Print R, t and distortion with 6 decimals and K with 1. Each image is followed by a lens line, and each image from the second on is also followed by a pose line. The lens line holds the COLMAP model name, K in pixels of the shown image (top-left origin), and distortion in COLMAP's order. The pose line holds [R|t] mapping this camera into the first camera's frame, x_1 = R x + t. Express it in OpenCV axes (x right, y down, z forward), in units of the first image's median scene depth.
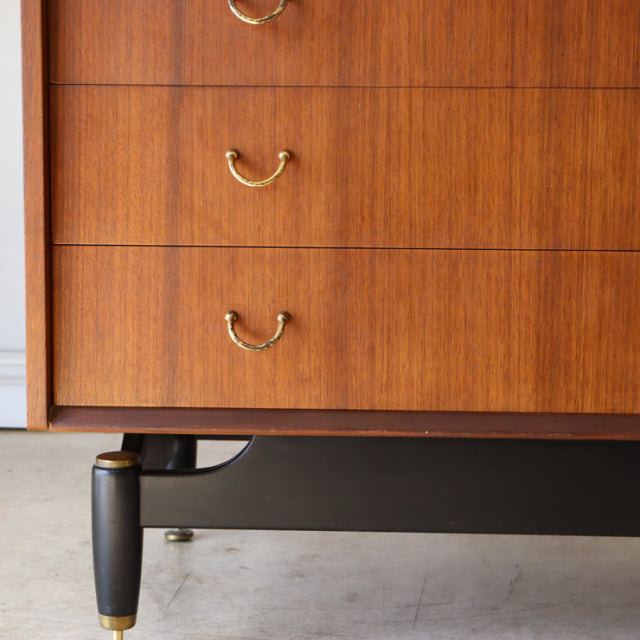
lens RADIAL K [[1298.7, 0, 313.0], [0, 1298.7, 355.6], [0, 0, 1]] dist [0.041988, 0.000000]
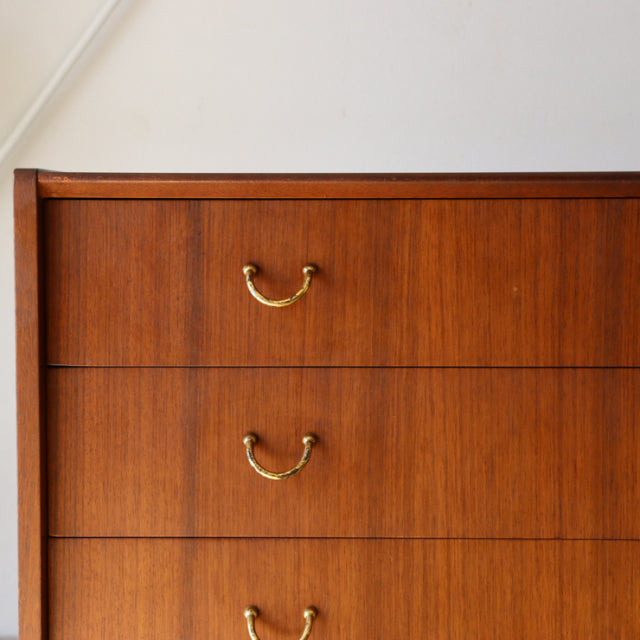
lens RADIAL K [[1298.7, 0, 318.9], [0, 1298.7, 317.5], [0, 0, 1]] dist [0.041988, 0.000000]
pose [[0.999887, -0.012778, 0.007970, -0.020100], [0.013147, 0.998760, -0.048026, -0.315693], [-0.007346, 0.048125, 0.998814, 0.090204]]
